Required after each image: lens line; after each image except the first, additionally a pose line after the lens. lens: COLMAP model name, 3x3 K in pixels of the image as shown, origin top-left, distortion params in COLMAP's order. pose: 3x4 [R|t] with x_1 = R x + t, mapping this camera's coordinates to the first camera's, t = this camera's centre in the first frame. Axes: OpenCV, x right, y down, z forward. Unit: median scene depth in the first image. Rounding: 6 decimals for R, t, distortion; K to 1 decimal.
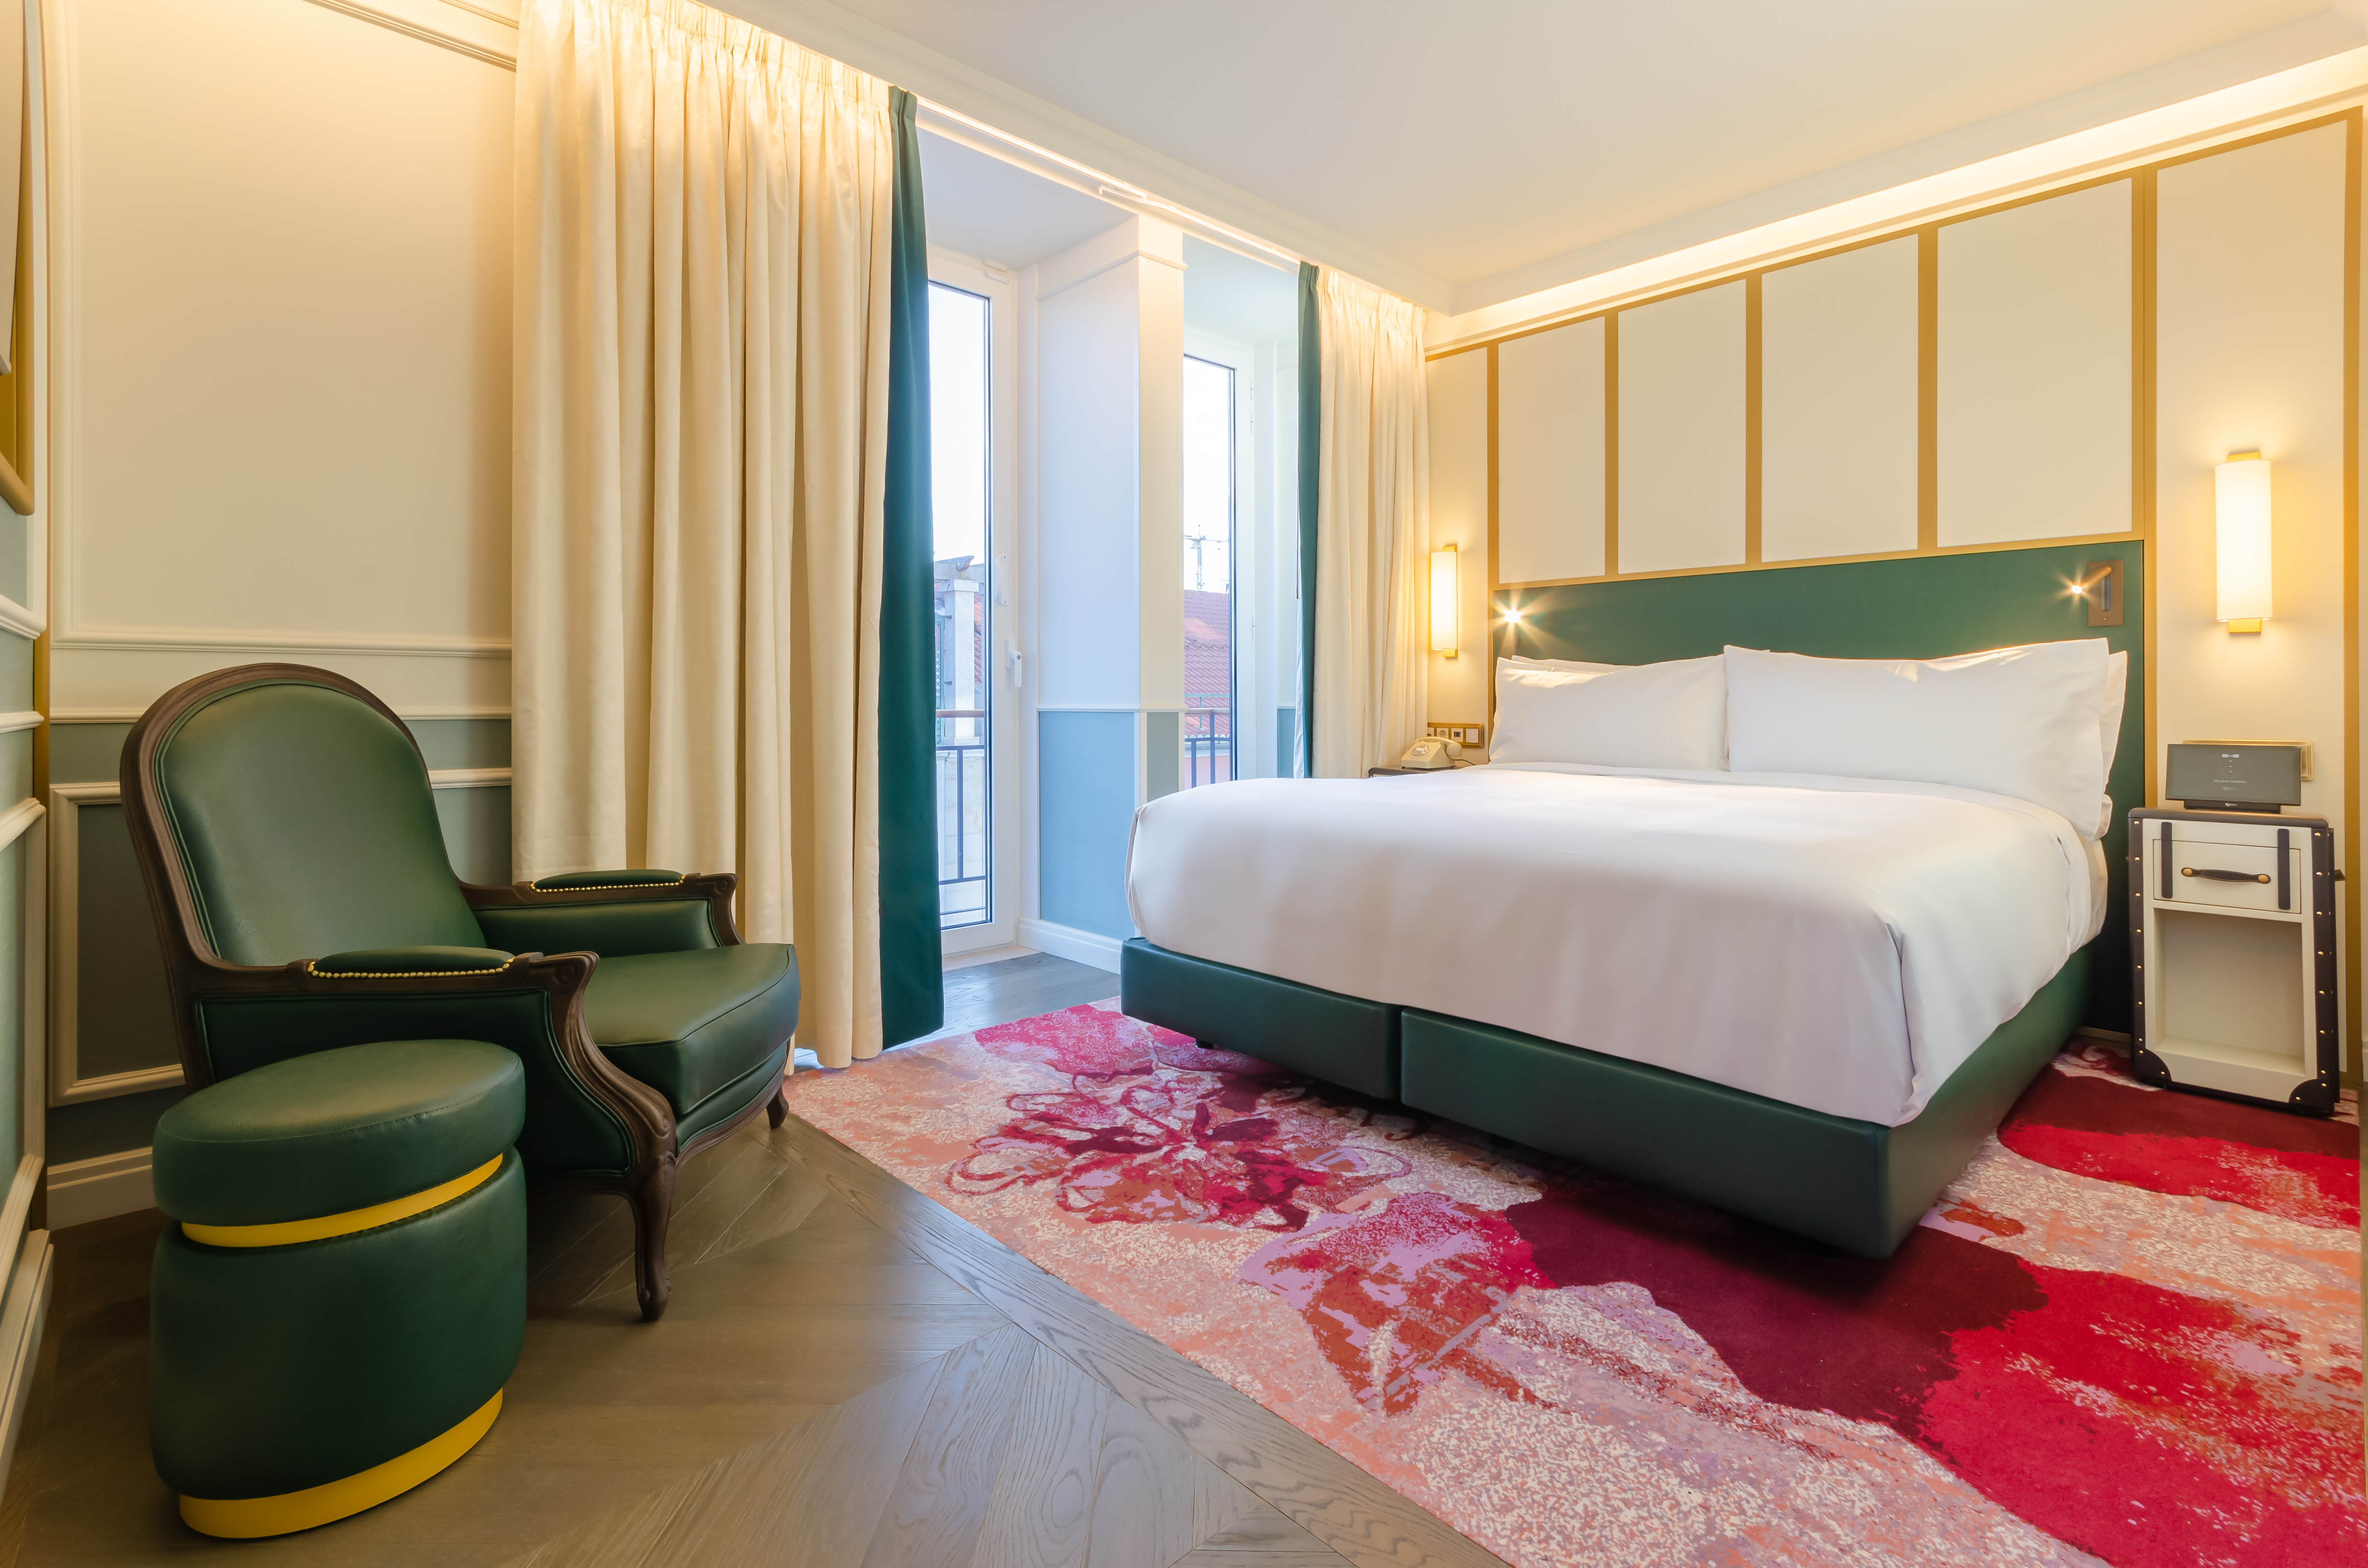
lens RADIAL K [[1056.5, 0, 1262.3], [0, 1056.5, 695.7], [0, 0, 1]] dist [0.010882, 0.000470]
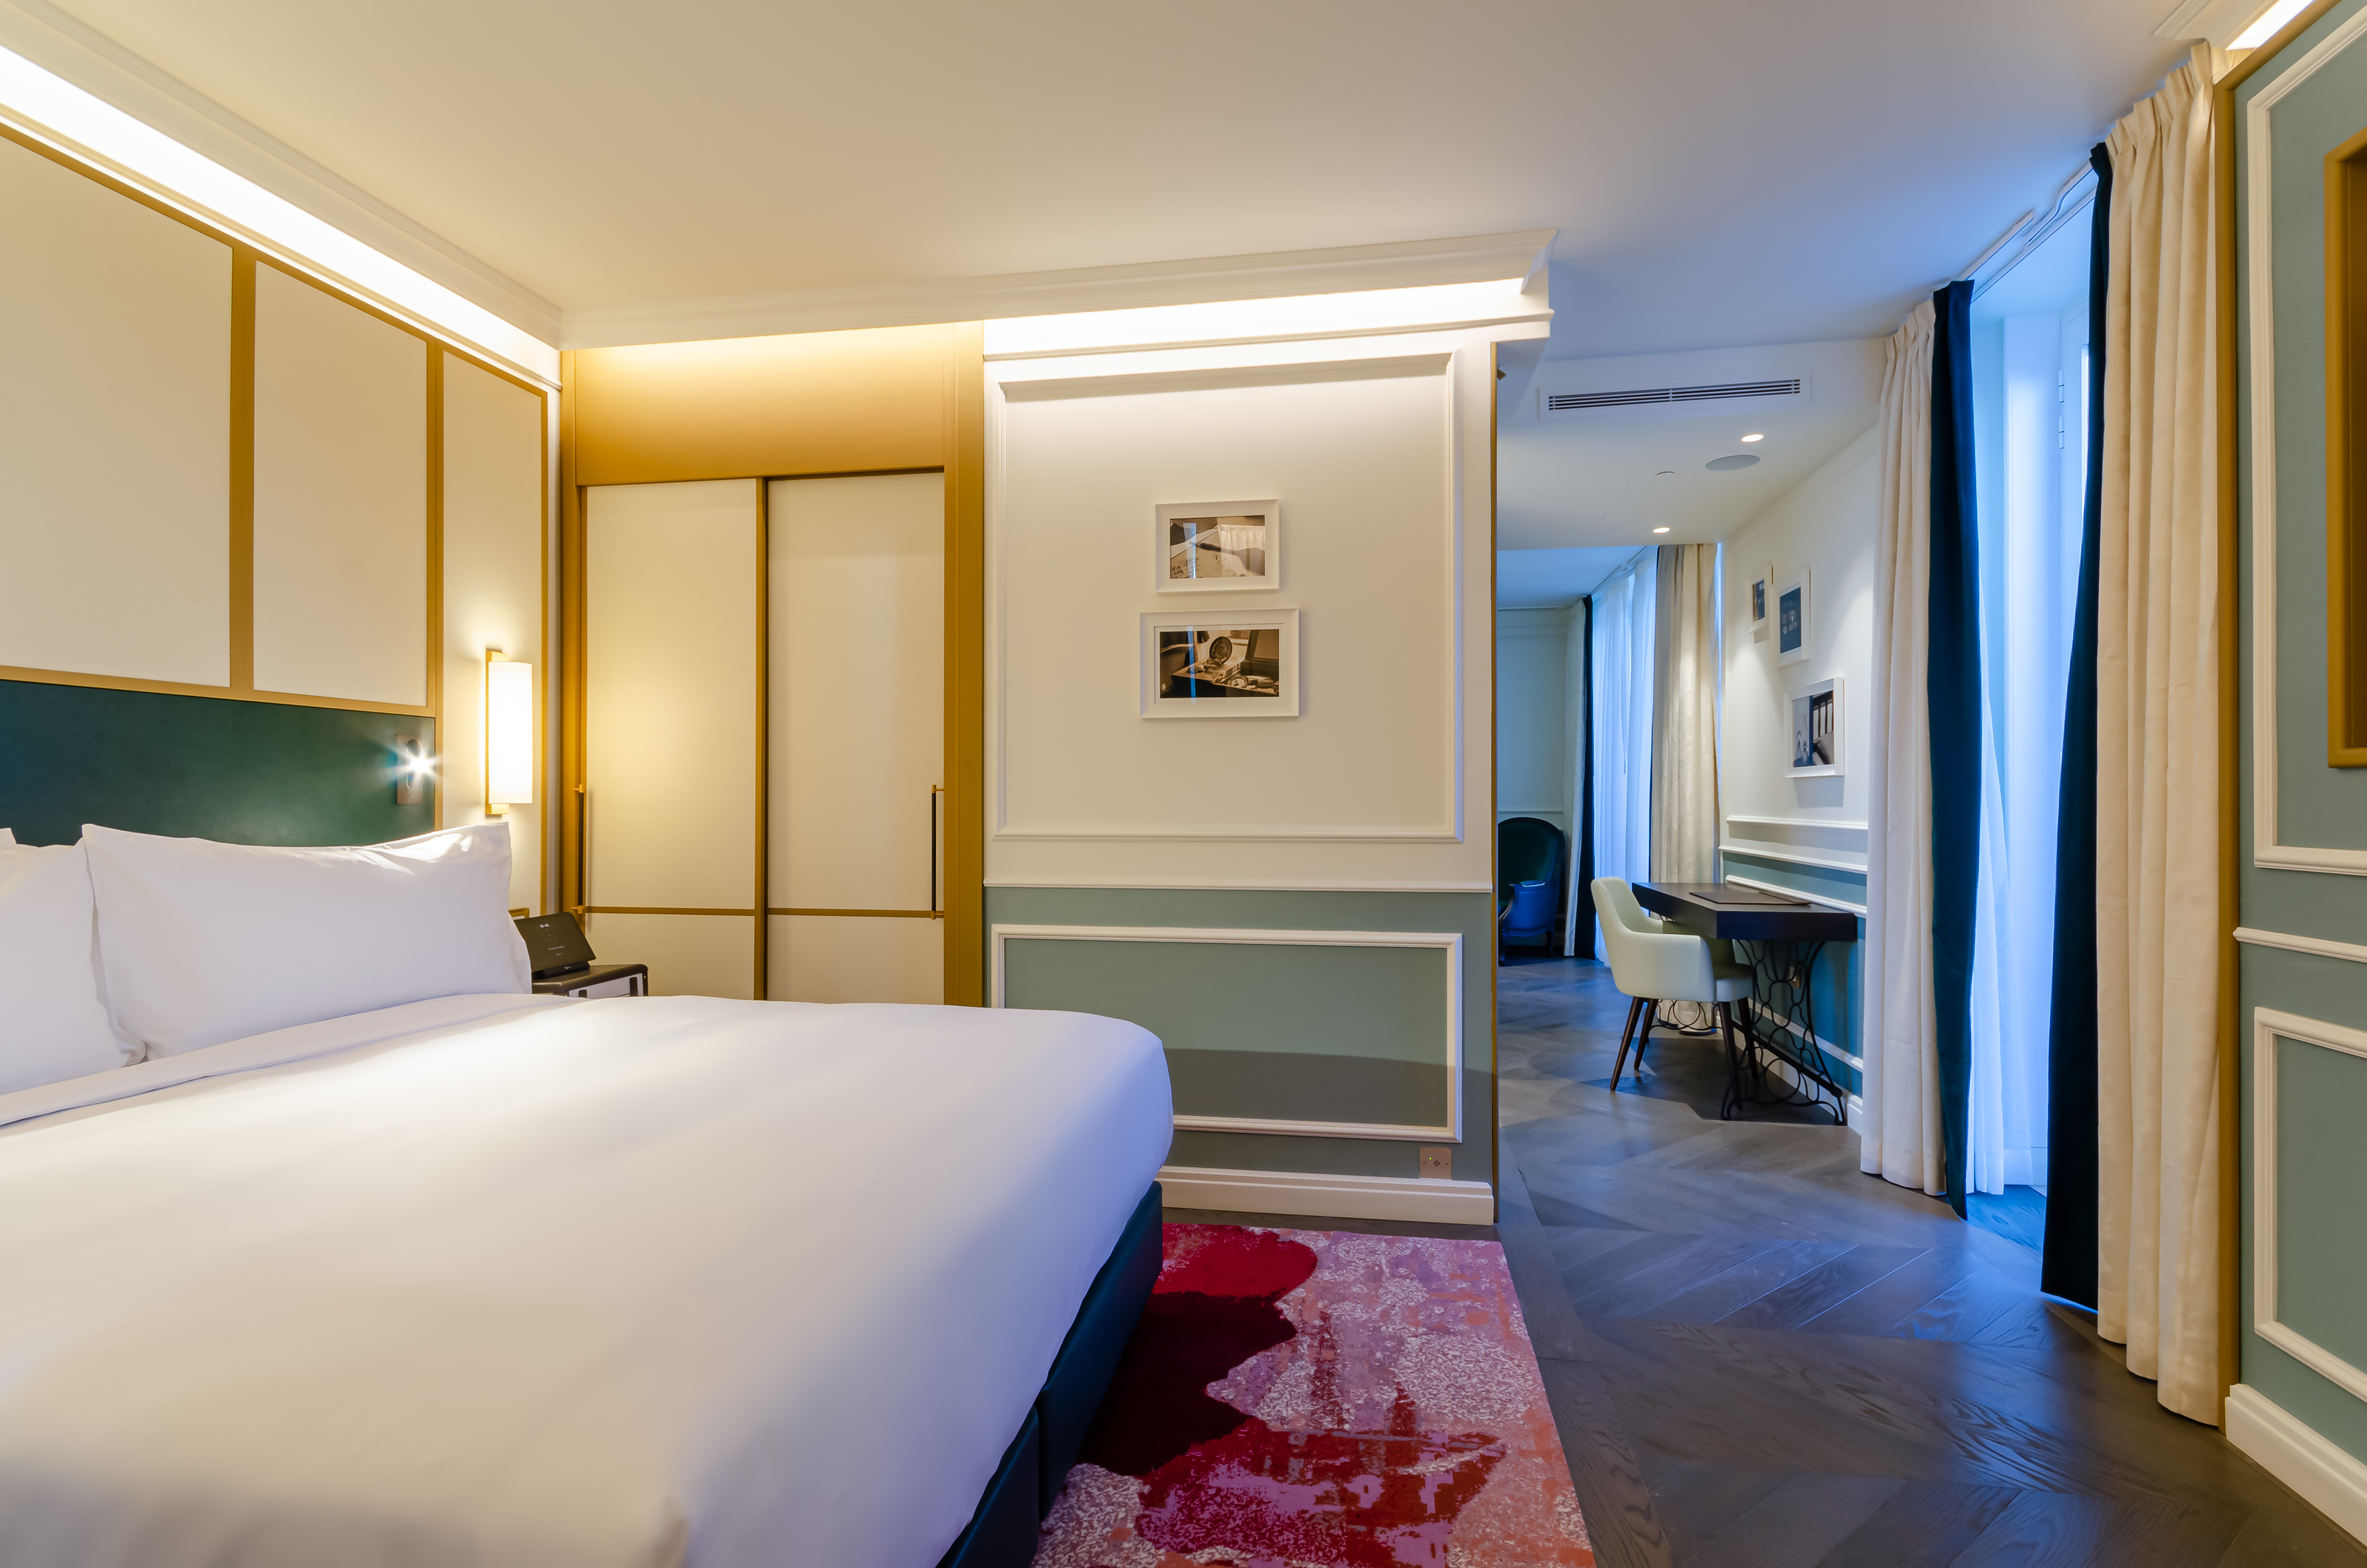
lens RADIAL K [[1056.2, 0, 1187.6], [0, 1056.2, 795.8], [0, 0, 1]] dist [0.010882, 0.000470]
pose [[-0.541968, 0.009002, 0.840351, -0.707856], [0.002920, 0.999957, -0.008828, -0.122858], [-0.840394, -0.002331, -0.541971, 1.787071]]
